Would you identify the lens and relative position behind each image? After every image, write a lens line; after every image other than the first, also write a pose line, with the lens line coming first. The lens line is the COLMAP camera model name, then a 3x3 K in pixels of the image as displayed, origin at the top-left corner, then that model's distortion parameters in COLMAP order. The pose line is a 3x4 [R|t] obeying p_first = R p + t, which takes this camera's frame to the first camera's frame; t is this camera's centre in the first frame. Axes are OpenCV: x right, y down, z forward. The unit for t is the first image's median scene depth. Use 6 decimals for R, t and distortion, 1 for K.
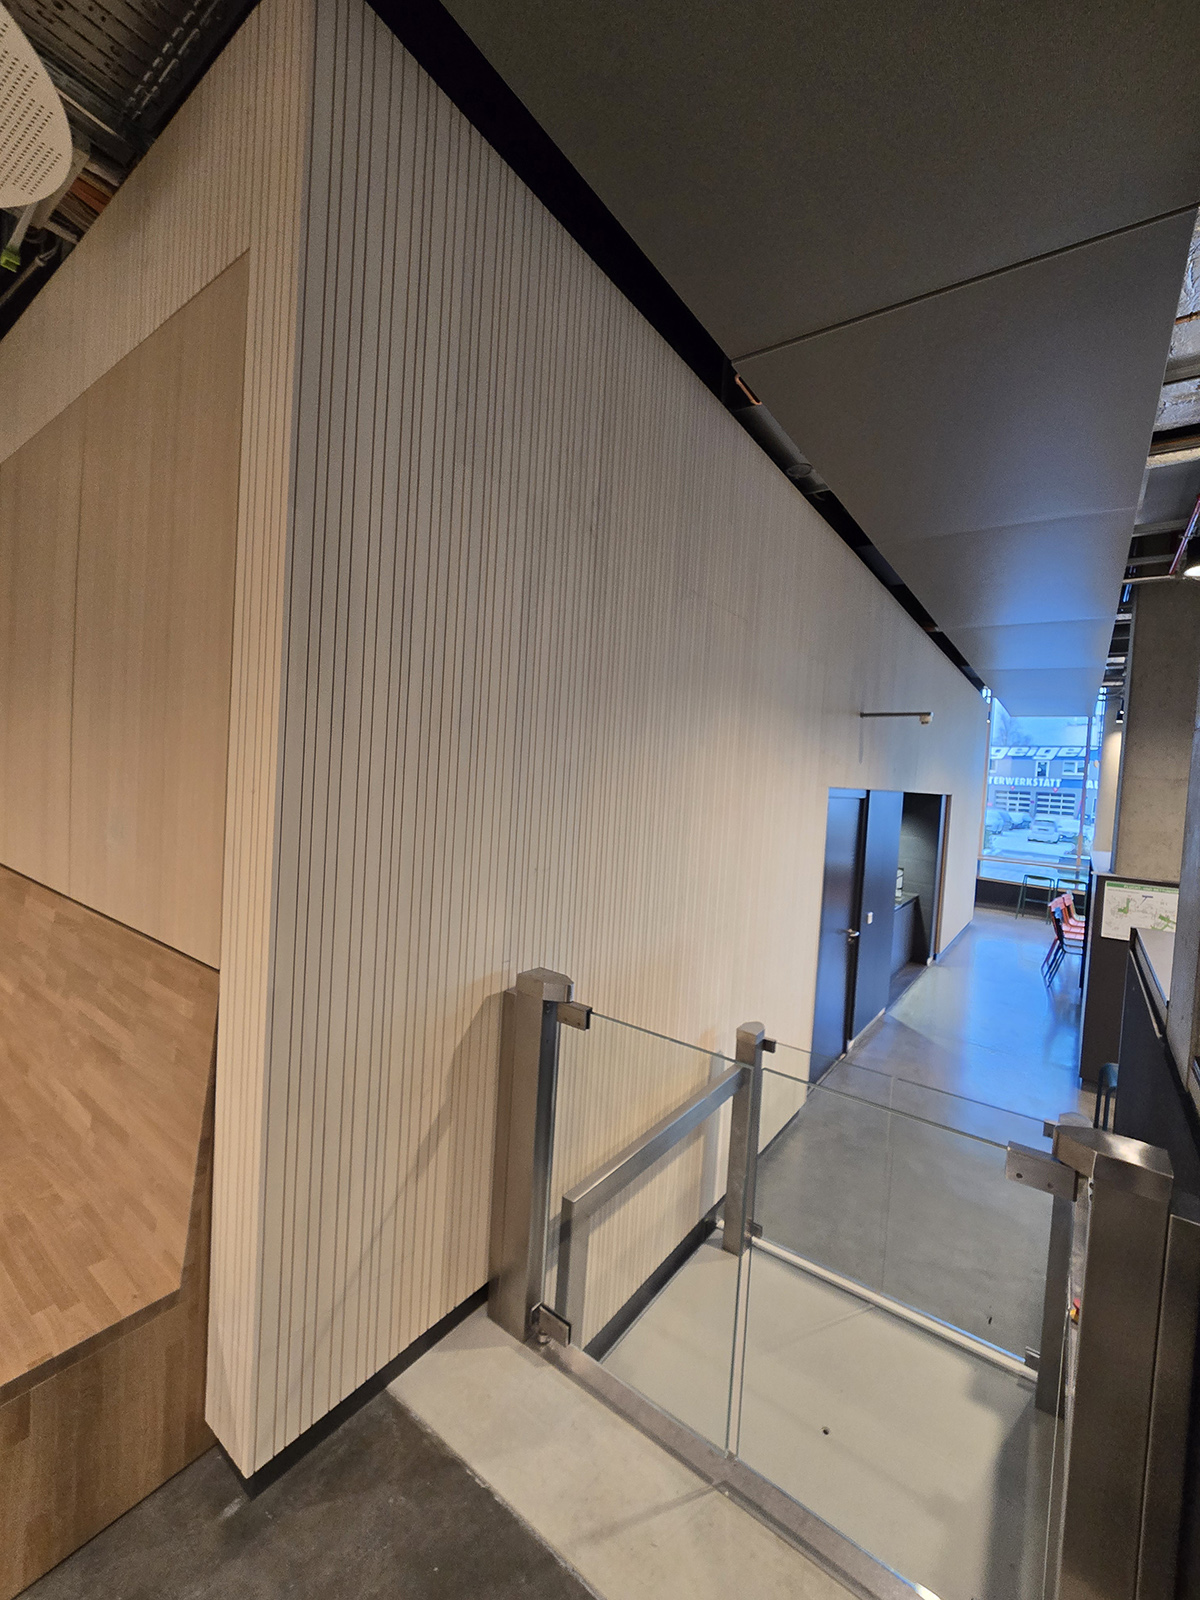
lens RADIAL K [[643.1, 0, 604.8], [0, 643.1, 794.2], [0, 0, 1]] dist [-0.002729, -0.000280]
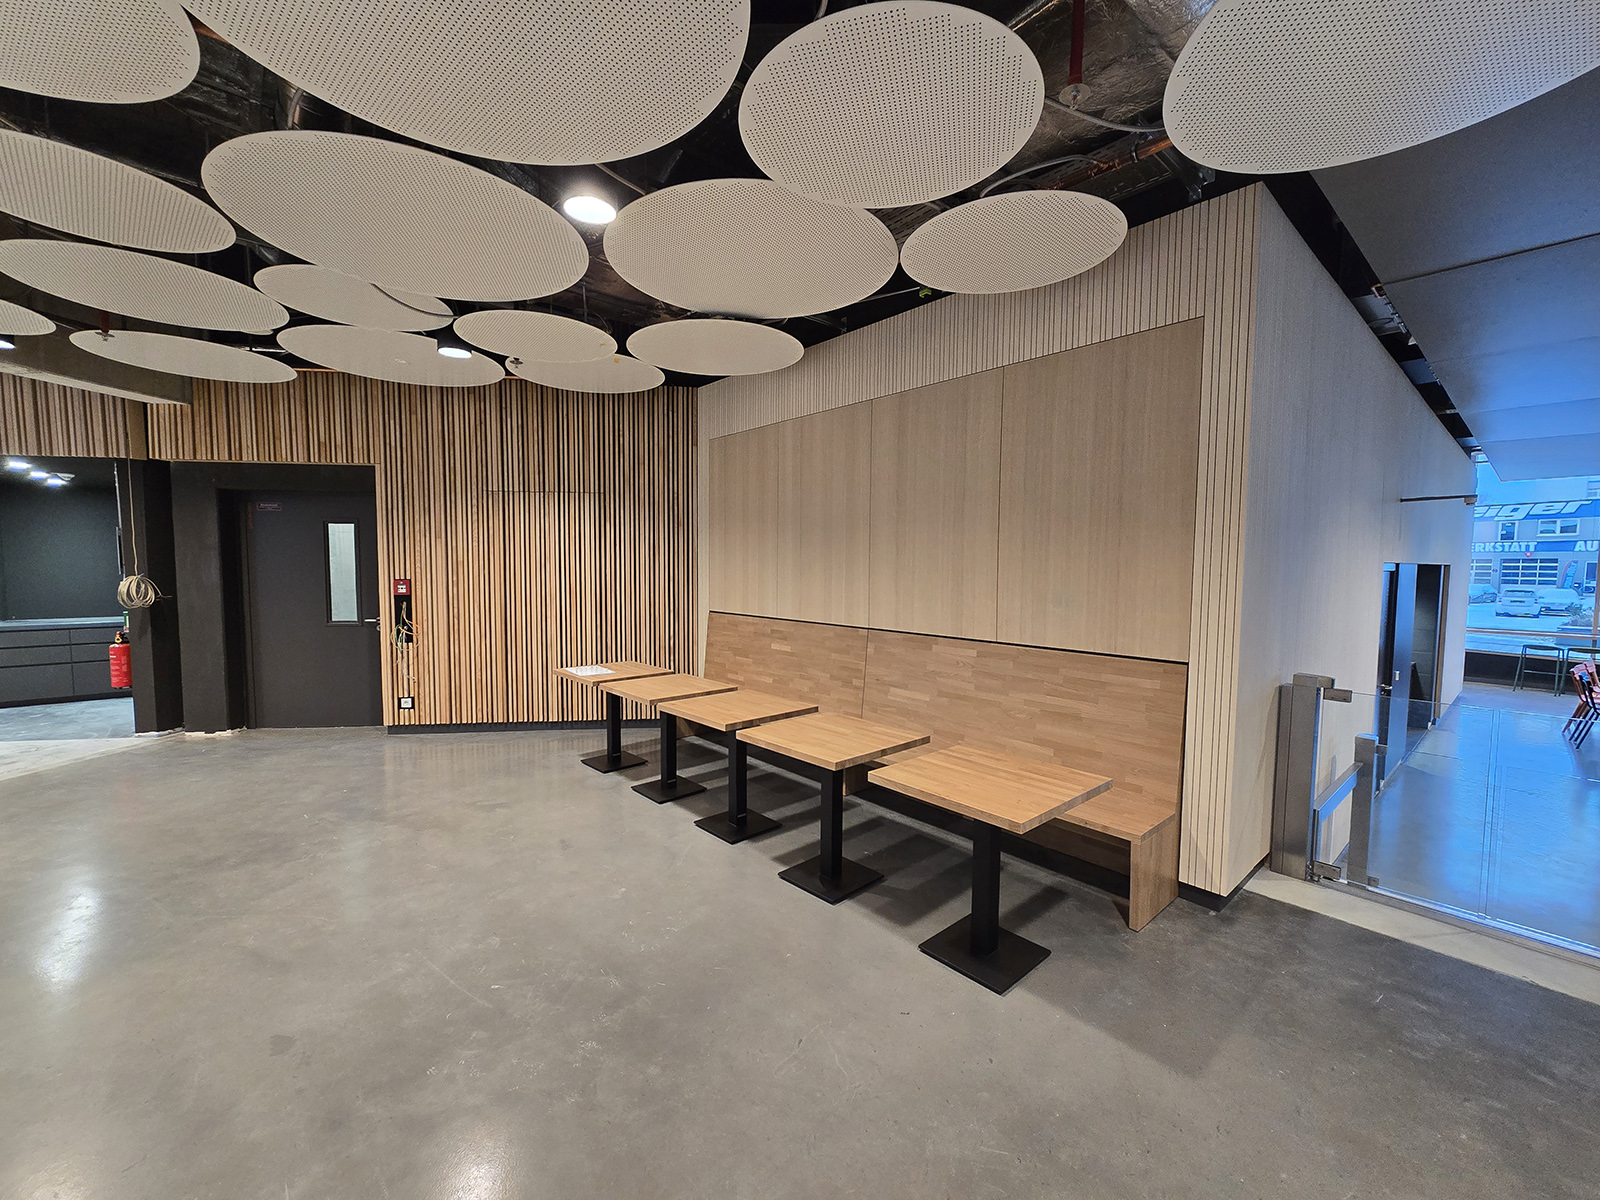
lens RADIAL K [[651.7, 0, 794.8], [0, 651.7, 603.4], [0, 0, 1]] dist [0.000539, 0.000282]
pose [[0.974651, -0.036223, -0.220778, -0.183959], [0.041683, 0.998928, 0.020117, -0.001925], [0.219813, -0.028809, 0.975117, -0.180783]]
